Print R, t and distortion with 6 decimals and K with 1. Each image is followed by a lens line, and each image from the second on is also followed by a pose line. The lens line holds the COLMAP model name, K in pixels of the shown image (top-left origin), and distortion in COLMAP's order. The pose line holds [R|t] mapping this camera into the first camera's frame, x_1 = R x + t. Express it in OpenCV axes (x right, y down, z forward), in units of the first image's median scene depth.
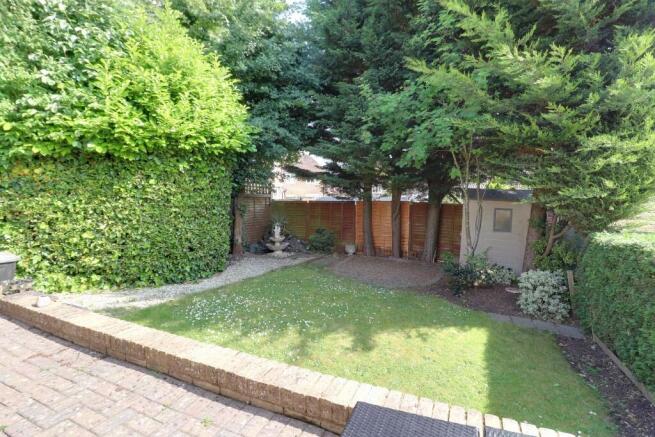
lens RADIAL K [[307.0, 0, 335.9], [0, 307.0, 213.5], [0, 0, 1]] dist [0.000524, -0.014360]
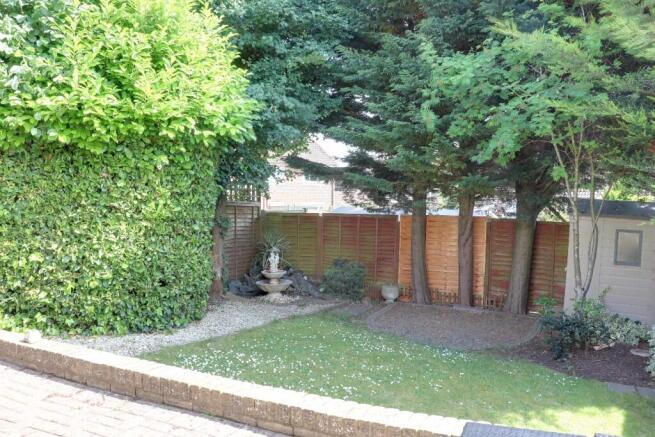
lens RADIAL K [[539.3, 0, 333.4], [0, 539.3, 222.1], [0, 0, 1]] dist [-0.188900, 0.162840]
pose [[0.999485, 0.015296, -0.028212, -0.081269], [-0.016018, 0.999545, -0.025560, 0.007340], [0.027808, 0.025999, 0.999275, -0.175425]]
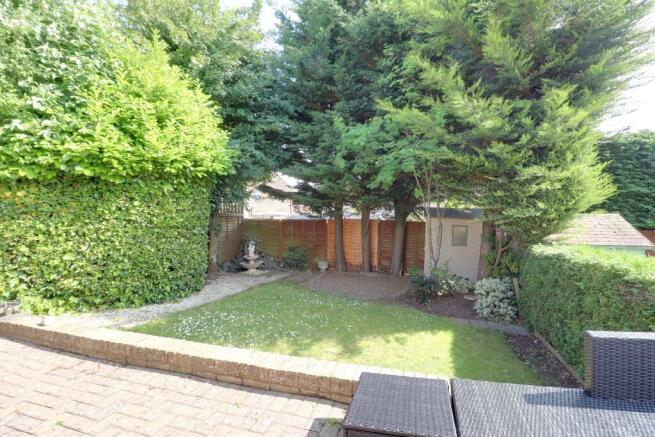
lens RADIAL K [[306.0, 0, 338.6], [0, 306.0, 215.0], [0, 0, 1]] dist [0.003997, -0.014388]
pose [[0.992675, -0.006533, 0.120639, -0.049909], [0.012690, 0.998651, -0.050342, -0.005283], [-0.120147, 0.051504, 0.991419, -0.097670]]
